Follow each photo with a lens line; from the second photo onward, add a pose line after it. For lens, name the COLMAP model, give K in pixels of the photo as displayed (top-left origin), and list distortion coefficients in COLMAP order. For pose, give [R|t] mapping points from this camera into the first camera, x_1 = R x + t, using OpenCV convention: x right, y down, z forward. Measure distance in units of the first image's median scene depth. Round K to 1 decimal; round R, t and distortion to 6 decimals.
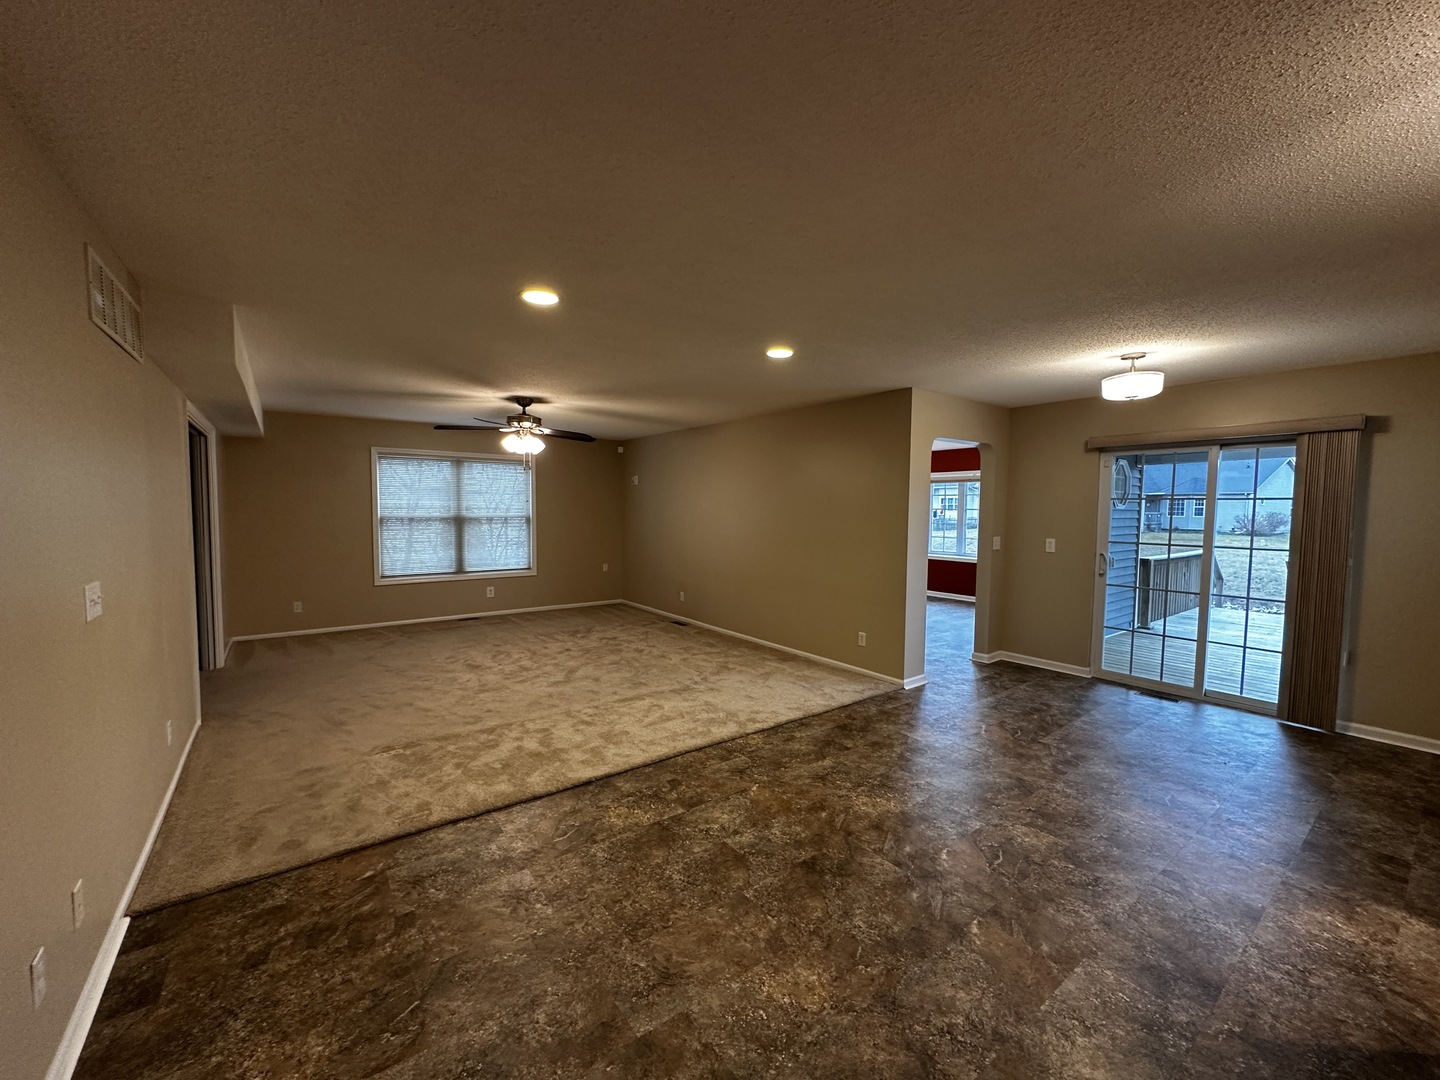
lens RADIAL K [[574.1, 0, 719.1], [0, 574.1, 540.8], [0, 0, 1]] dist [-0.001808, 0.000661]
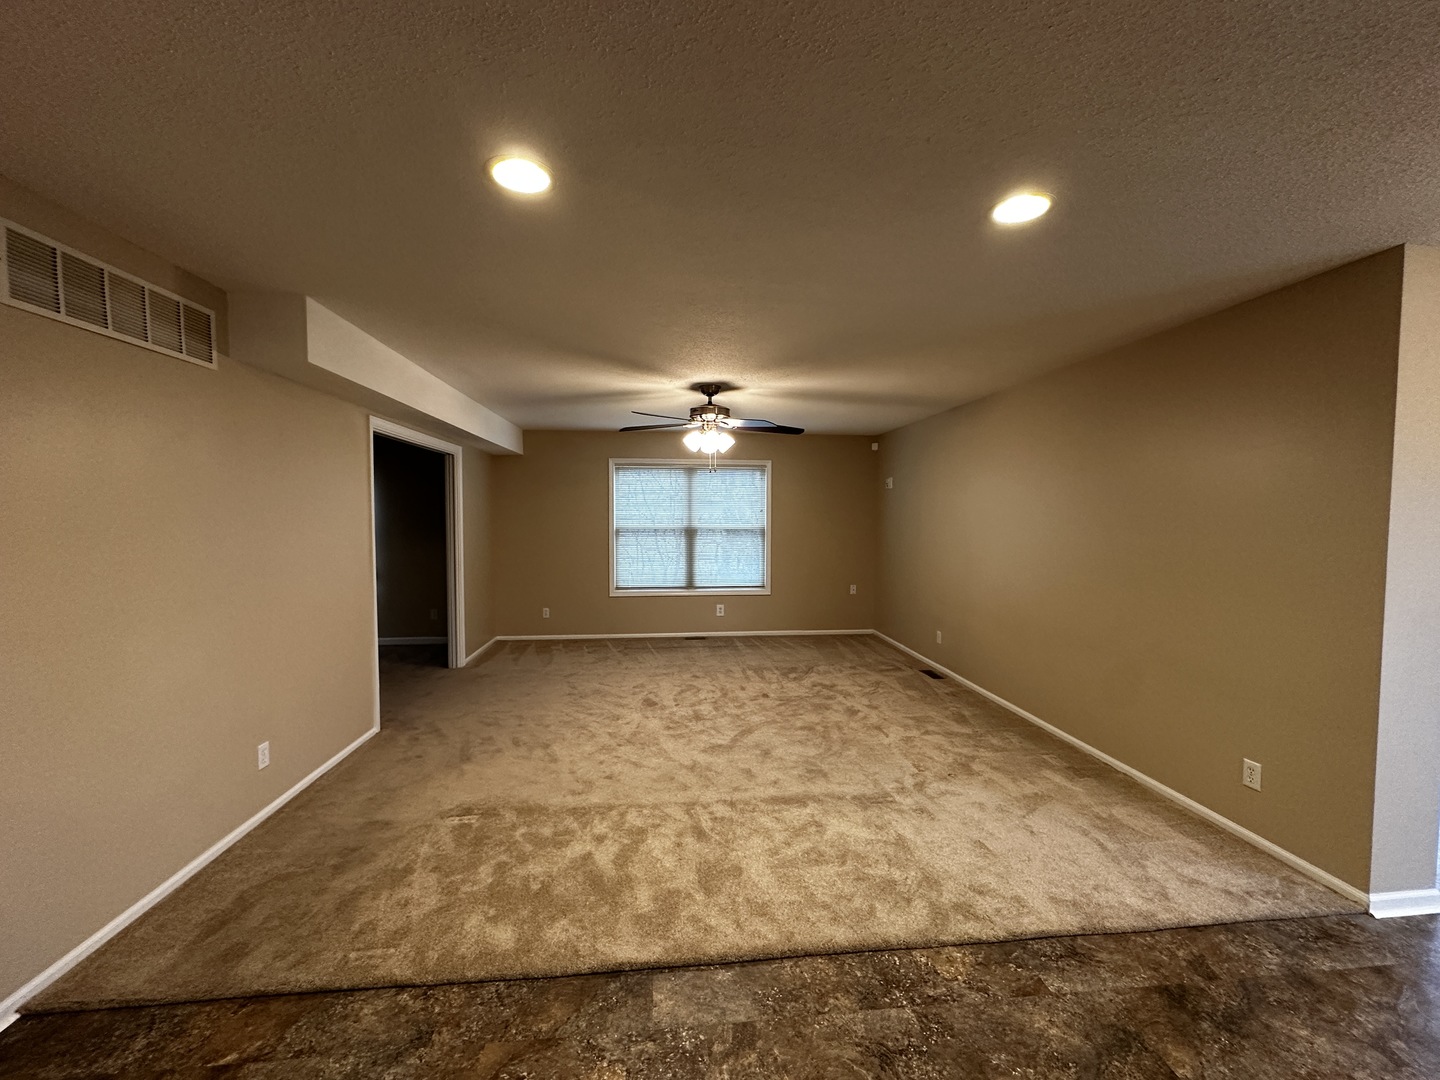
lens RADIAL K [[574.1, 0, 719.1], [0, 574.1, 540.8], [0, 0, 1]] dist [-0.001808, 0.000661]
pose [[0.857098, 0.015641, -0.514915, 0.109701], [-0.024278, 0.999655, -0.010047, -0.019614], [0.514580, 0.021113, 0.857182, 0.339682]]
